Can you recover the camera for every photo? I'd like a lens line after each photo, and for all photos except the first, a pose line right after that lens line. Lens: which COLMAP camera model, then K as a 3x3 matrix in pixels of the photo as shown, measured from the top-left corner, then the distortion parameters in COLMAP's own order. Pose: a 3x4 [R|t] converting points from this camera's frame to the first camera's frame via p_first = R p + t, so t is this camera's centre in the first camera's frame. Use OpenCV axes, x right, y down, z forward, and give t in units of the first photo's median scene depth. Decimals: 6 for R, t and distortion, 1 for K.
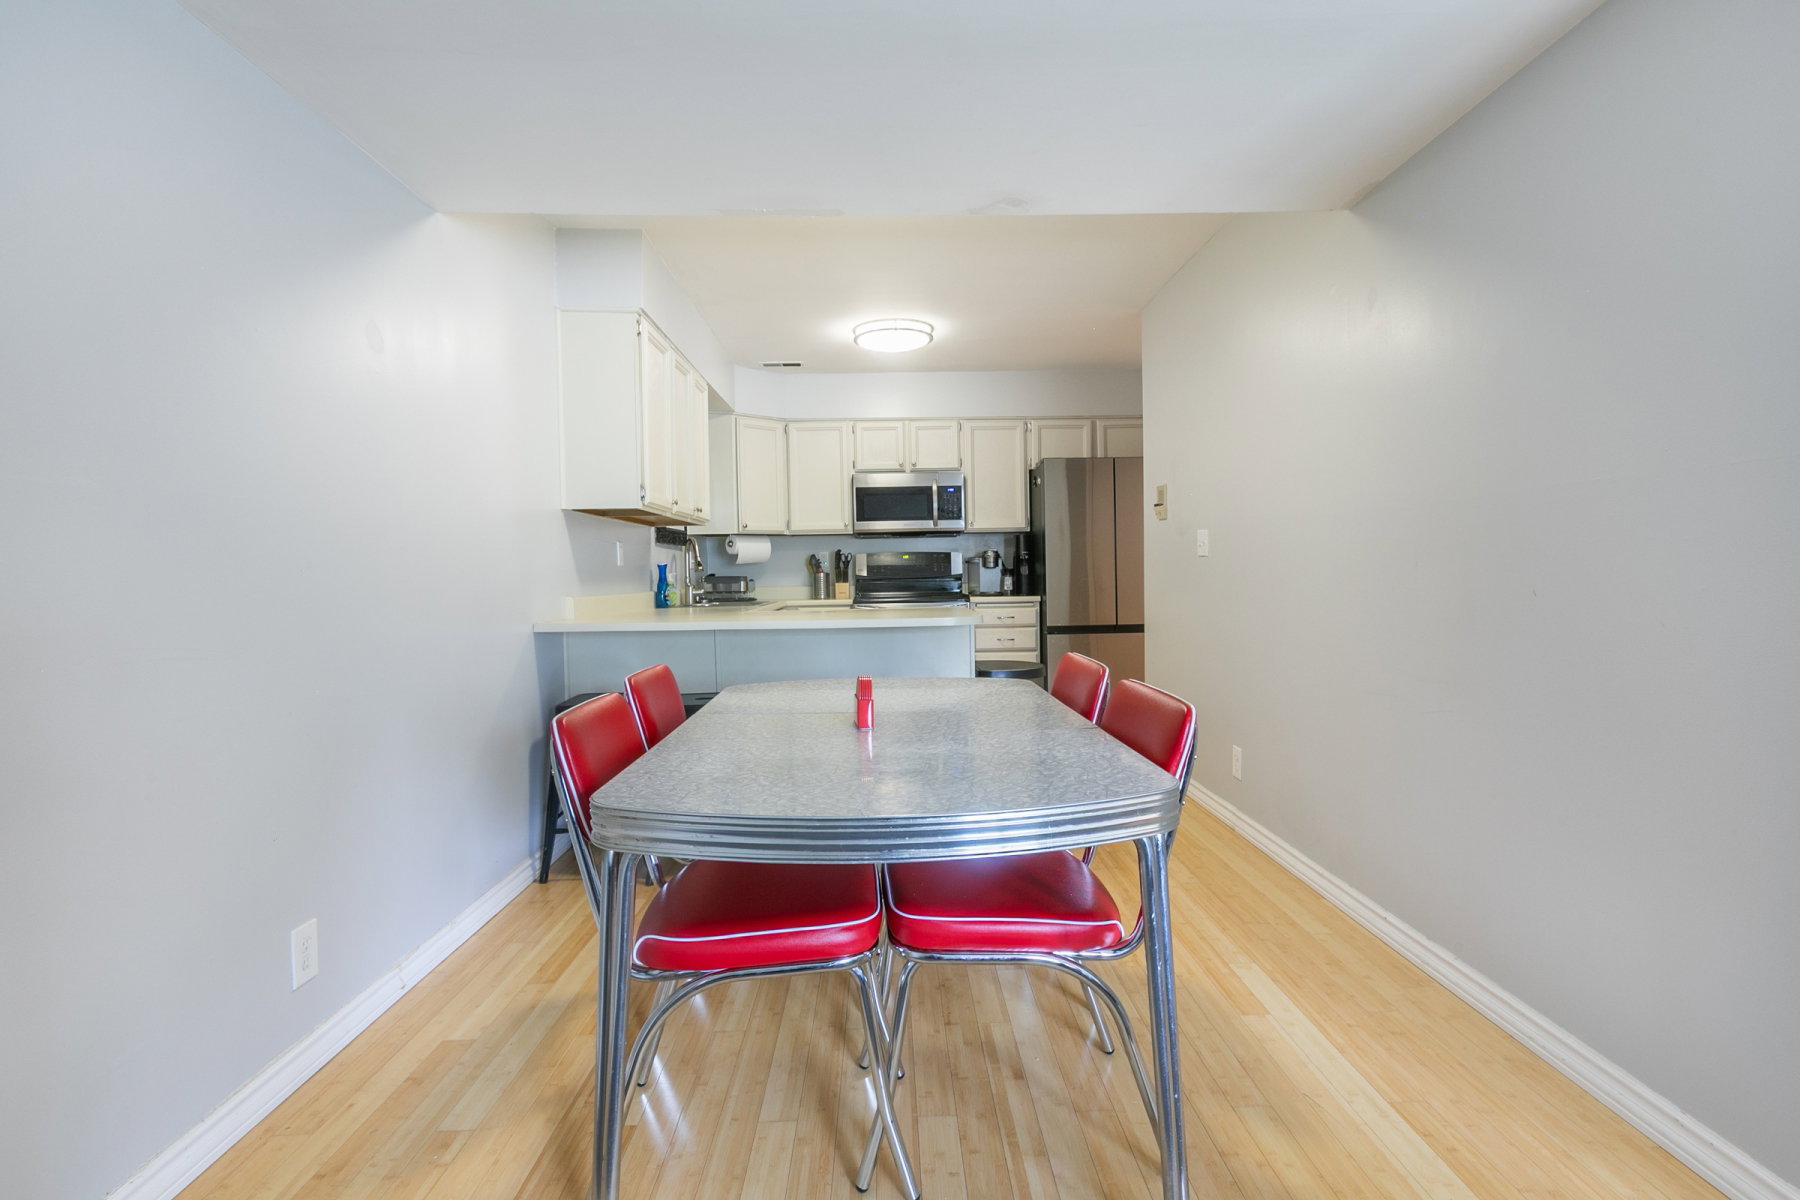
lens RADIAL K [[836.1, 0, 925.7], [0, 836.1, 593.9], [0, 0, 1]] dist [0.000914, -0.000493]
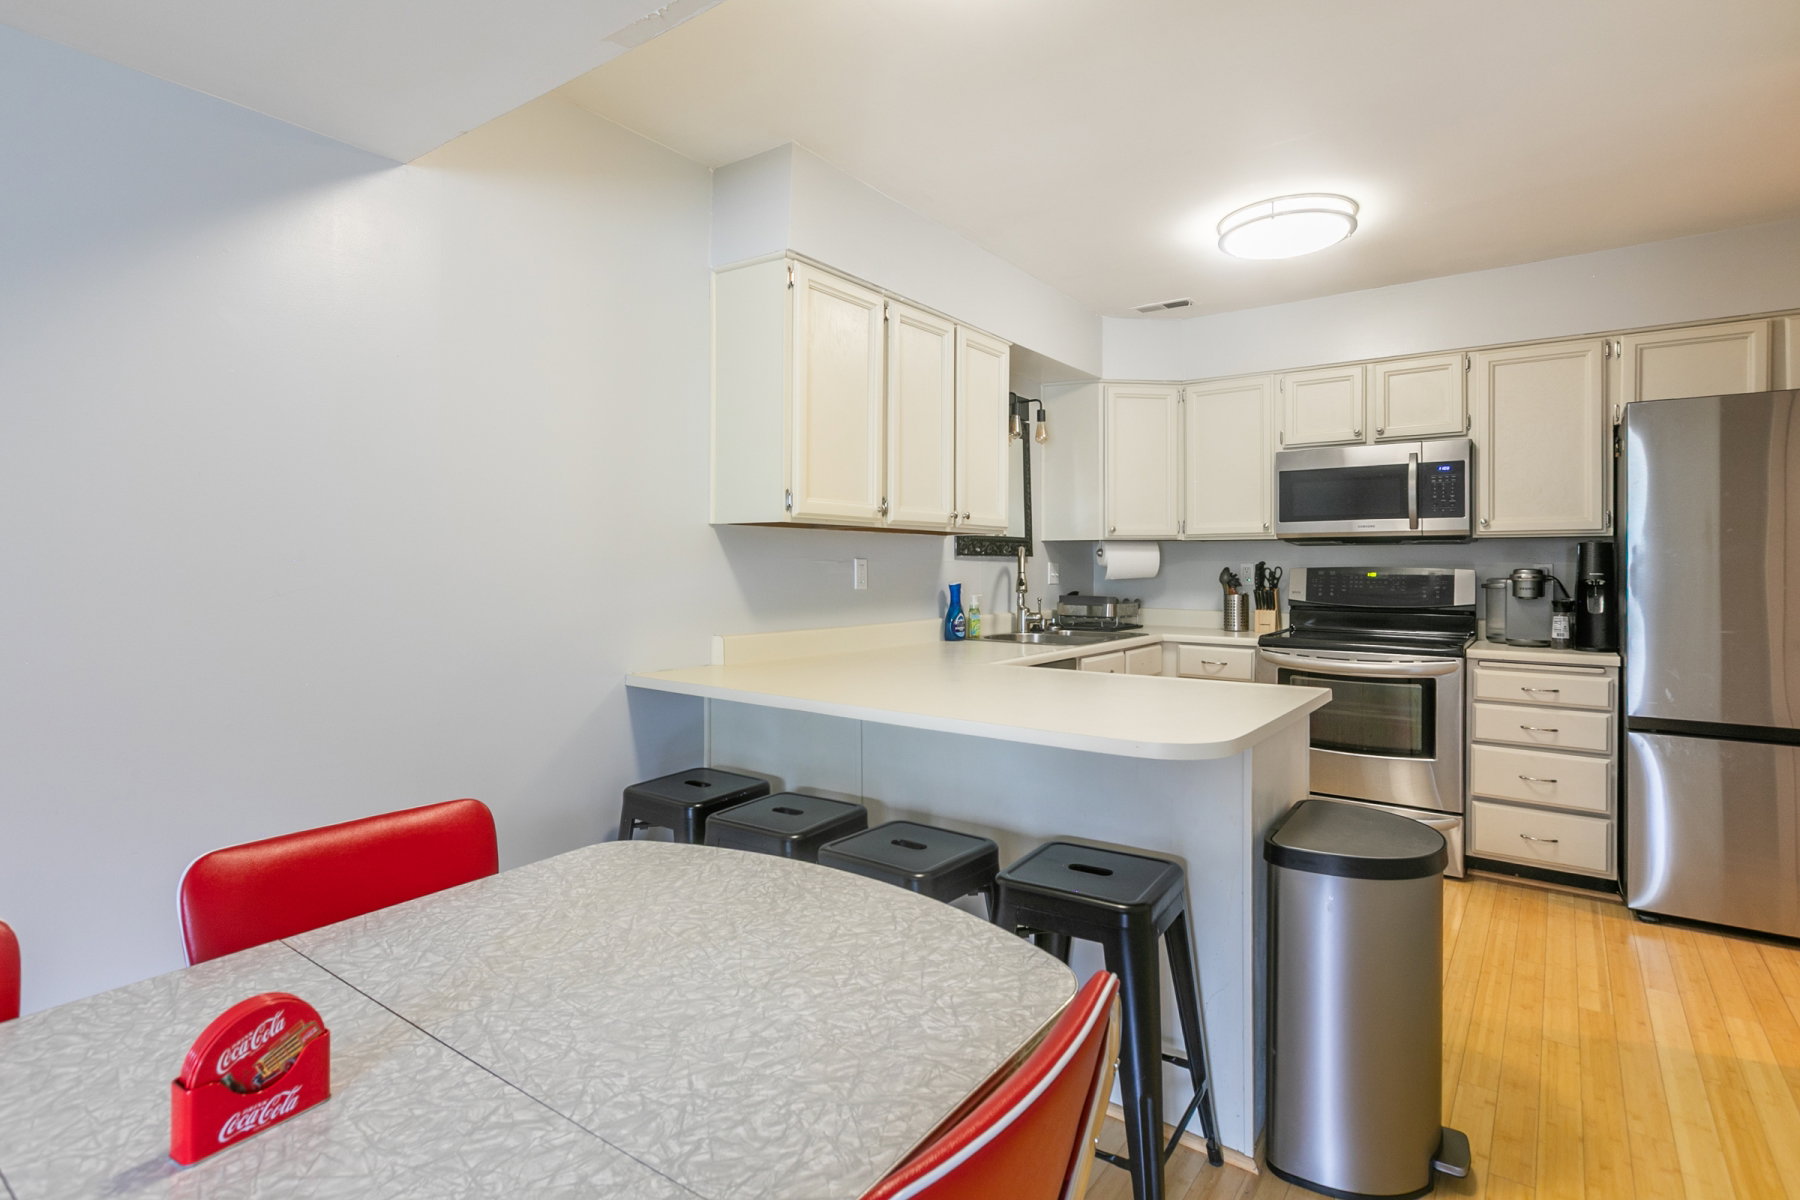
lens RADIAL K [[886.7, 0, 912.6], [0, 886.7, 560.3], [0, 0, 1]] dist [0.000860, -0.001389]
pose [[0.780932, 0.019179, -0.624322, 0.132550], [-0.036074, 0.999245, -0.014427, -0.034024], [0.623574, 0.033788, 0.781034, 0.255228]]
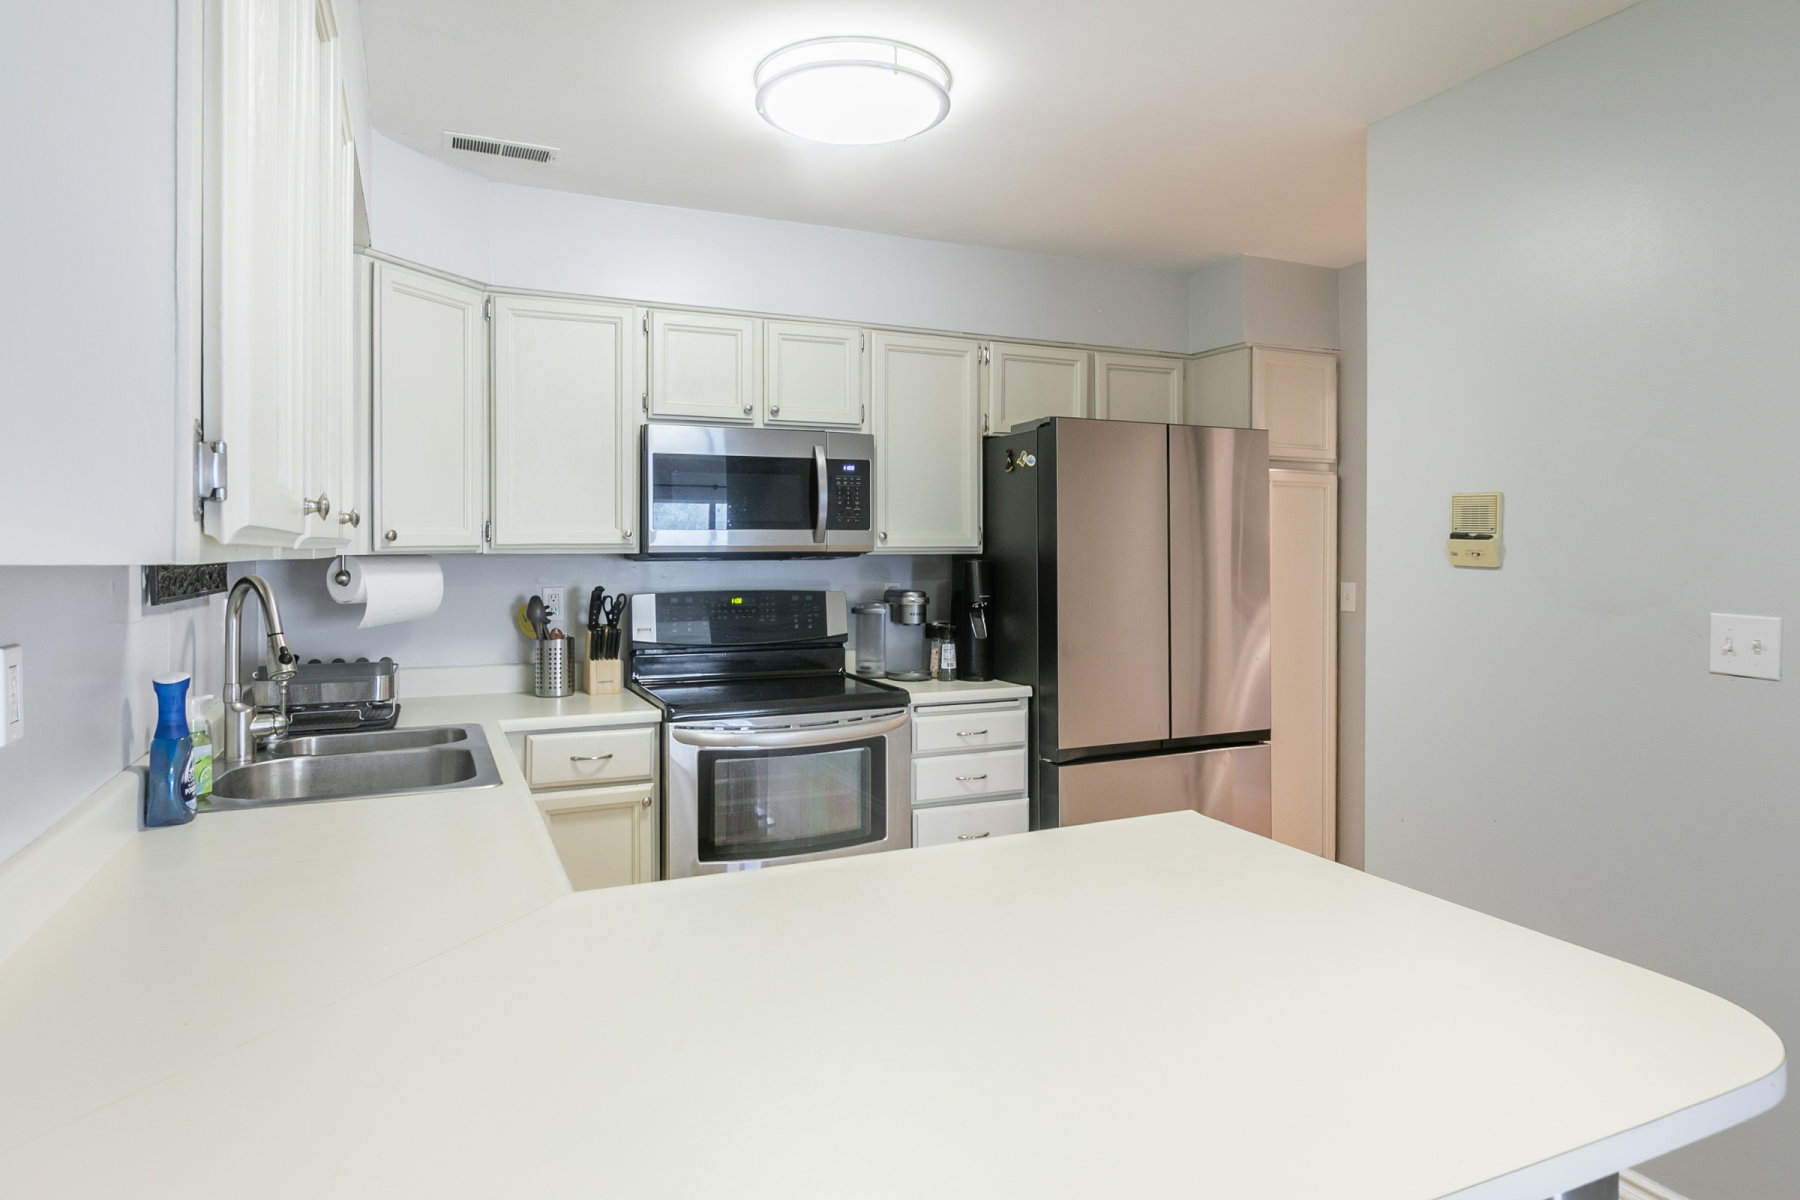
lens RADIAL K [[1050.9, 0, 920.7], [0, 1050.9, 548.8], [0, 0, 1]] dist [-0.000198, -0.000084]
pose [[0.929037, 0.019729, 0.369461, -0.157435], [-0.006495, 0.999293, -0.037028, -0.055038], [-0.369930, 0.032001, 0.928508, 0.417188]]
